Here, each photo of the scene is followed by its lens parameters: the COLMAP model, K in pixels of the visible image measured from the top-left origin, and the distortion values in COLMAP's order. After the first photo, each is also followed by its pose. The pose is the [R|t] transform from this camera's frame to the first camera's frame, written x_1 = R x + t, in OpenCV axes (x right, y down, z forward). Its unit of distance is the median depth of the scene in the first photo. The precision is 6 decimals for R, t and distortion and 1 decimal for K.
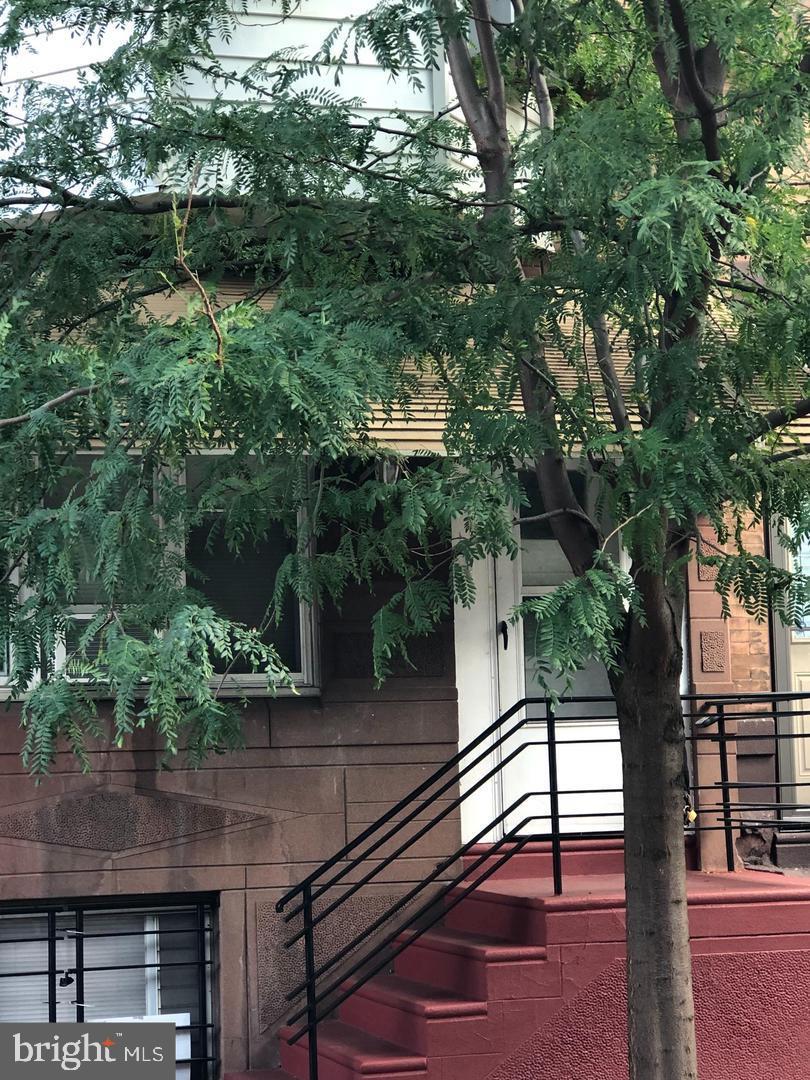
lens RADIAL K [[2270.0, 0, 405.0], [0, 2270.0, 540.0], [0, 0, 1]] dist [-0.124499, -0.078869]
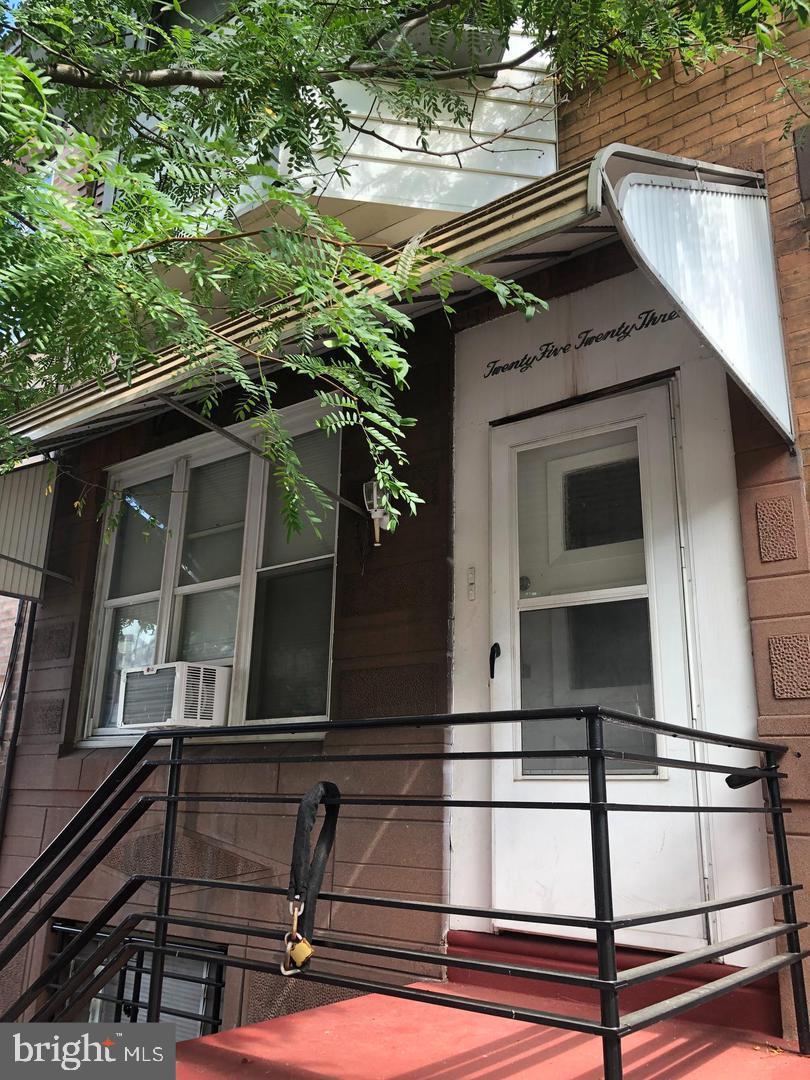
lens RADIAL K [[878.8, 0, 405.0], [0, 878.8, 540.0], [0, 0, 1]] dist [0.059767, -0.171751]
pose [[0.596457, -0.187379, -0.780467, 0.291660], [0.042771, 0.978407, -0.202214, 0.064363], [0.801505, 0.087231, 0.591592, 0.816744]]
